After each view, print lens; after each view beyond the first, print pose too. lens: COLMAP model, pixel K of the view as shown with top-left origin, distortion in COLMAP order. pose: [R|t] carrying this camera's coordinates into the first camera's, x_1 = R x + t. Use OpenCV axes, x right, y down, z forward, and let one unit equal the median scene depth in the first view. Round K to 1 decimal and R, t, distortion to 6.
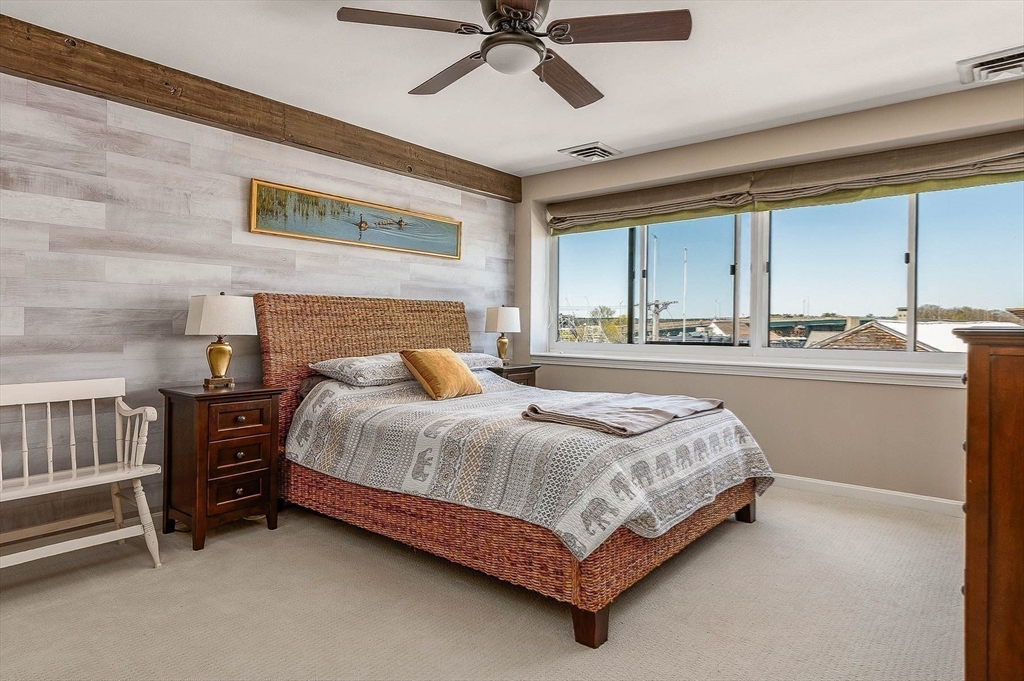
lens RADIAL K [[580.5, 0, 519.6], [0, 580.5, 332.5], [0, 0, 1]] dist [0.013565, -0.000864]
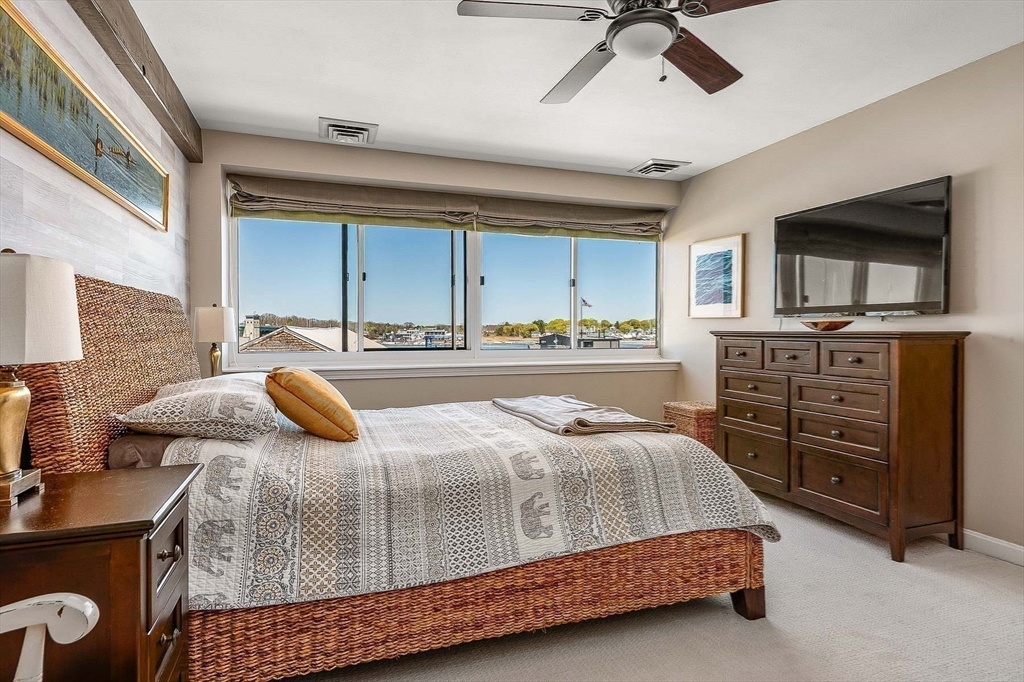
lens RADIAL K [[543.2, 0, 507.0], [0, 543.2, 340.0], [0, 0, 1]] dist [0.016662, -0.004373]
pose [[0.530365, -0.018293, 0.847572, -0.605839], [0.014324, 0.999818, 0.012615, -0.009747], [-0.847648, 0.005450, 0.530531, 0.505025]]
